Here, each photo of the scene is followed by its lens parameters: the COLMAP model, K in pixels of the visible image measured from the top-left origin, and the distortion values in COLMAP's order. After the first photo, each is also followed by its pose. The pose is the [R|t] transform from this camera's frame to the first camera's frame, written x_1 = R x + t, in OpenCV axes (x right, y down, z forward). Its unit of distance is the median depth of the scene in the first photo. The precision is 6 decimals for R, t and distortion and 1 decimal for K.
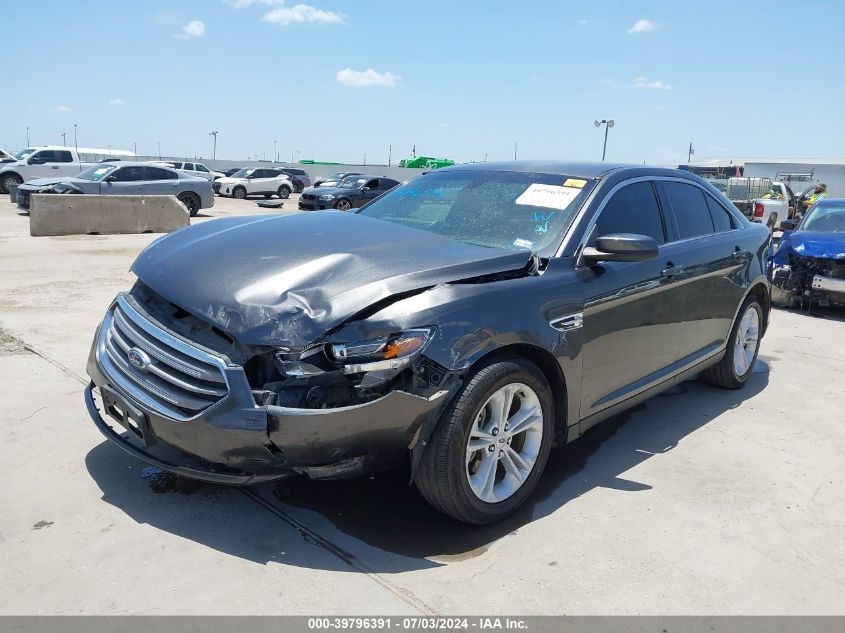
lens RADIAL K [[675.9, 0, 421.0], [0, 675.9, 314.4], [0, 0, 1]] dist [0.007348, -0.015915]
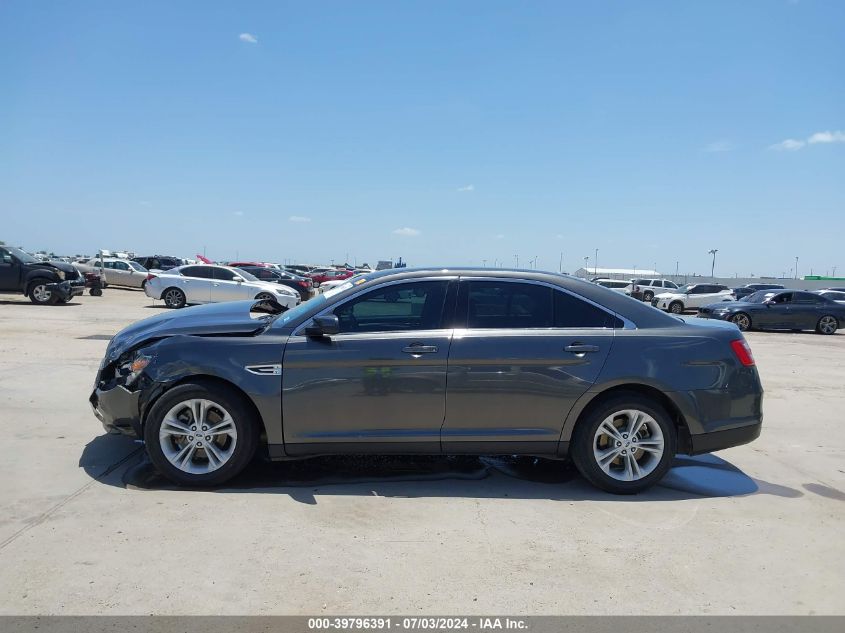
lens RADIAL K [[675.9, 0, 421.0], [0, 675.9, 314.4], [0, 0, 1]] dist [0.007348, -0.015915]
pose [[0.730817, 0.018358, -0.682327, 1.518764], [-0.135116, 0.983748, -0.118251, 0.022661], [0.669067, 0.178613, 0.721420, 0.137333]]
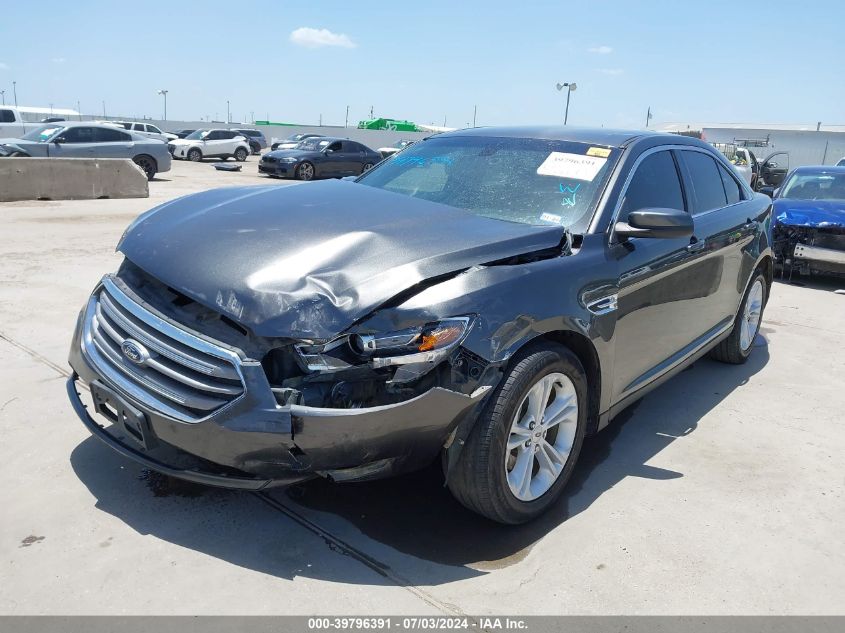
lens RADIAL K [[677.4, 0, 422.5], [0, 677.4, 316.5], [0, 0, 1]] dist [-0.009424, 0.003238]
pose [[0.997928, -0.009817, 0.063589, -0.091308], [0.006270, 0.998426, 0.055733, -0.026001], [-0.064036, -0.055219, 0.996419, 0.089848]]
